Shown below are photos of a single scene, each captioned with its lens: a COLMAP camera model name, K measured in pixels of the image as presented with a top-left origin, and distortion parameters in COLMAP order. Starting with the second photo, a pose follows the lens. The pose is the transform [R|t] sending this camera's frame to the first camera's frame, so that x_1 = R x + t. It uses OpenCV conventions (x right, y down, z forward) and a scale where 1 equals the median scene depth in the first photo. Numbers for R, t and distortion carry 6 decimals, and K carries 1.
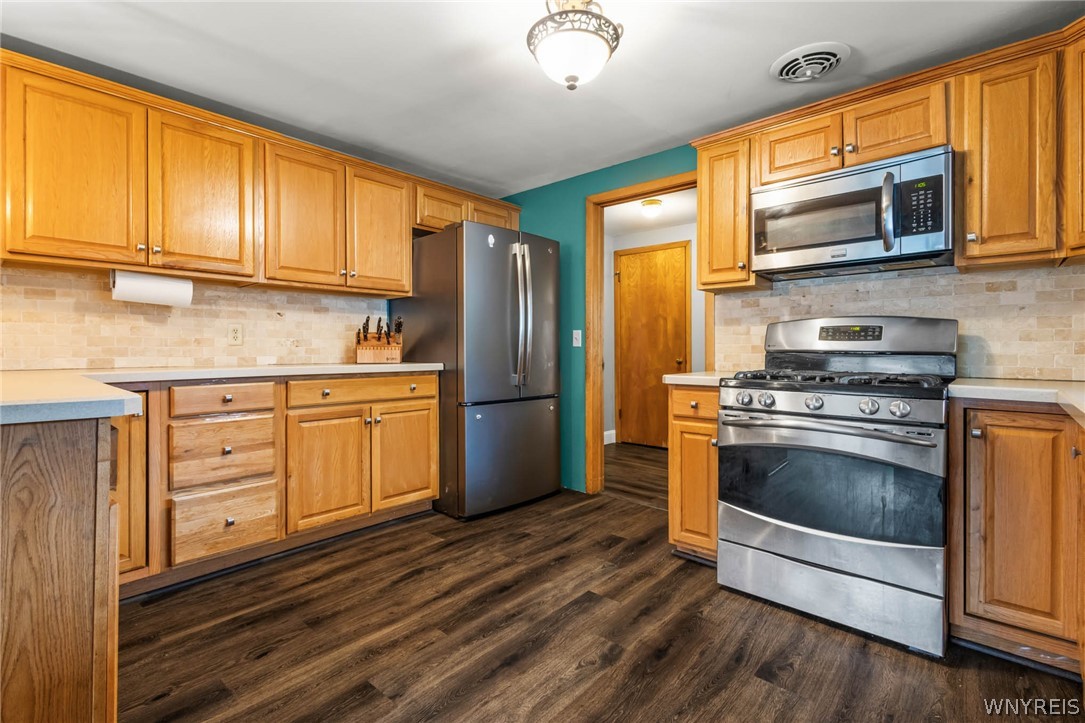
lens RADIAL K [[498.5, 0, 542.9], [0, 498.5, 348.0], [0, 0, 1]] dist [0.003867, -0.000143]
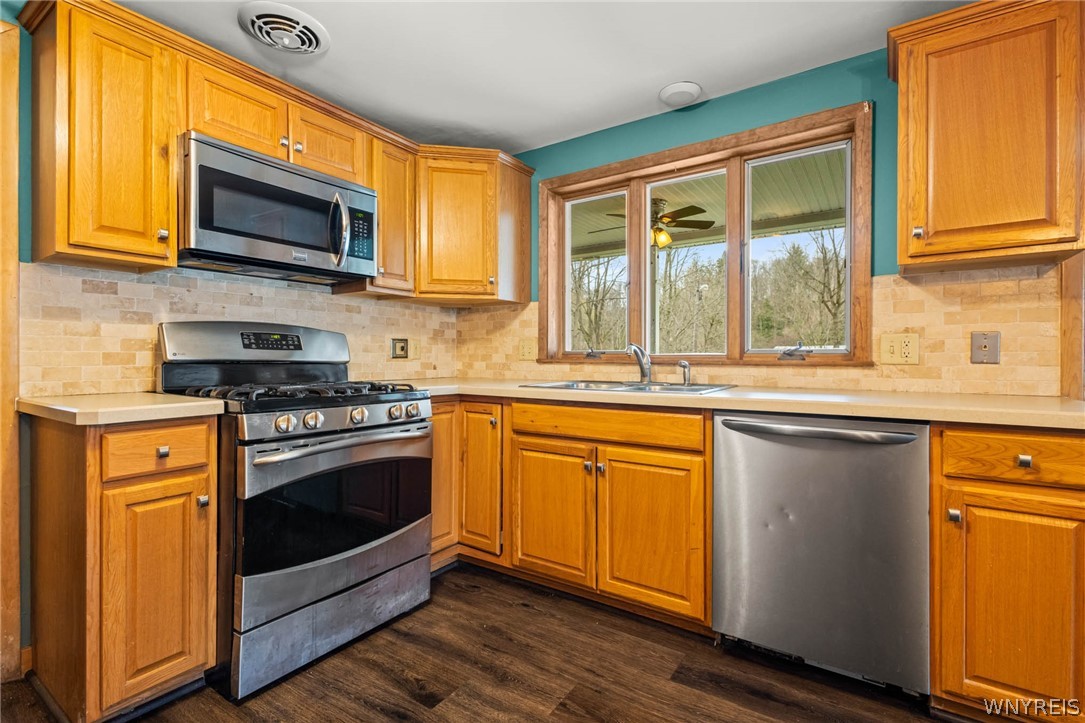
lens RADIAL K [[498.6, 0, 545.9], [0, 498.6, 354.9], [0, 0, 1]] dist [0.004783, 0.000205]
pose [[-0.145297, 0.003155, 0.989383, -0.394659], [-0.006797, 0.999968, -0.004187, -0.005018], [-0.989365, -0.007334, -0.145271, 0.679954]]
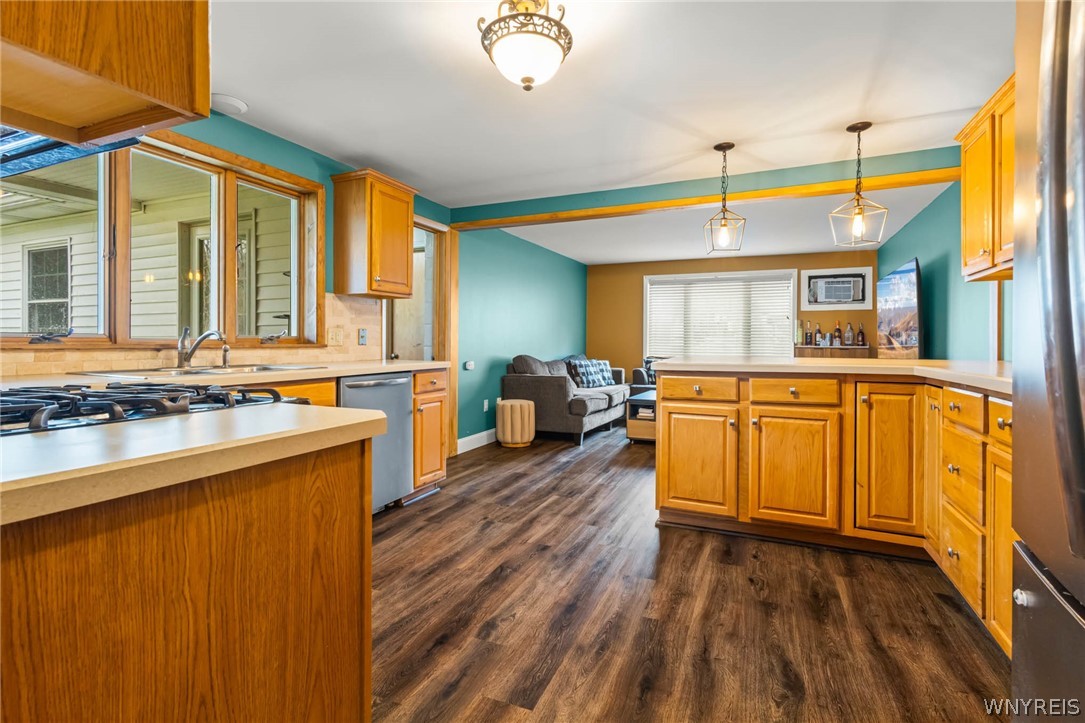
lens RADIAL K [[498.6, 0, 545.9], [0, 498.6, 354.9], [0, 0, 1]] dist [0.004783, 0.000205]
pose [[-0.948936, 0.006011, -0.315411, 0.276604], [-0.000515, 0.999788, 0.020604, -0.000689], [0.315467, 0.019714, -0.948732, 1.598863]]
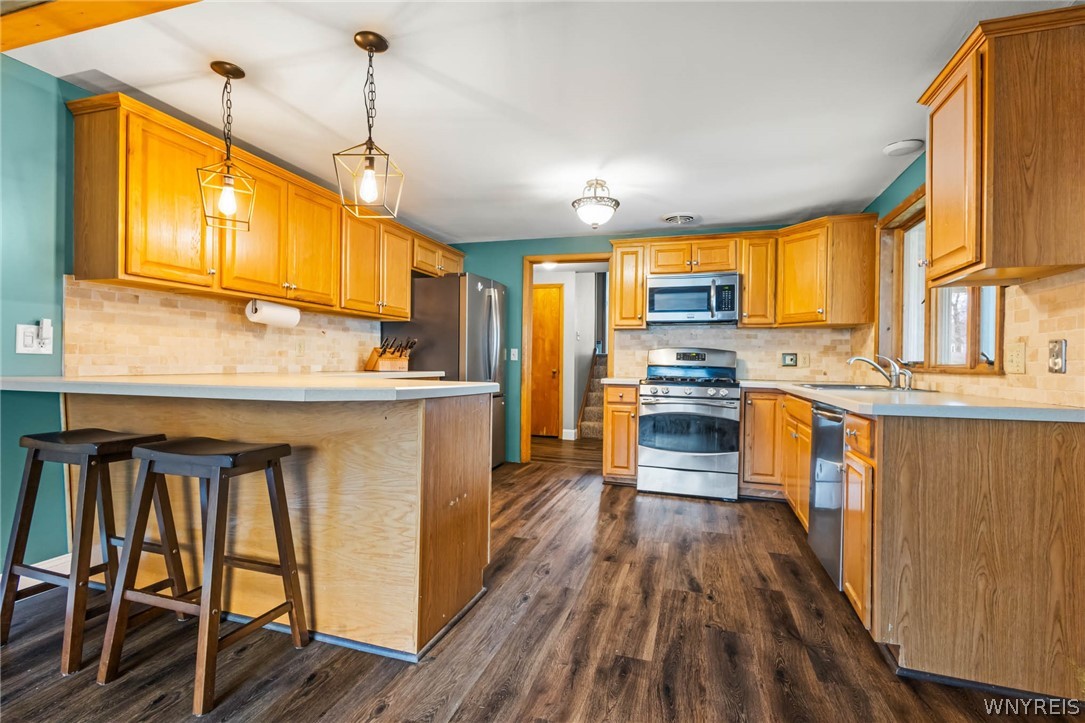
lens RADIAL K [[508.5, 0, 541.8], [0, 508.5, 359.0], [0, 0, 1]] dist [0.008022, -0.000126]
pose [[0.910484, 0.016081, 0.413232, -0.763825], [-0.016045, 0.999865, -0.003557, -0.005349], [-0.413233, -0.003392, 0.910619, -0.580976]]
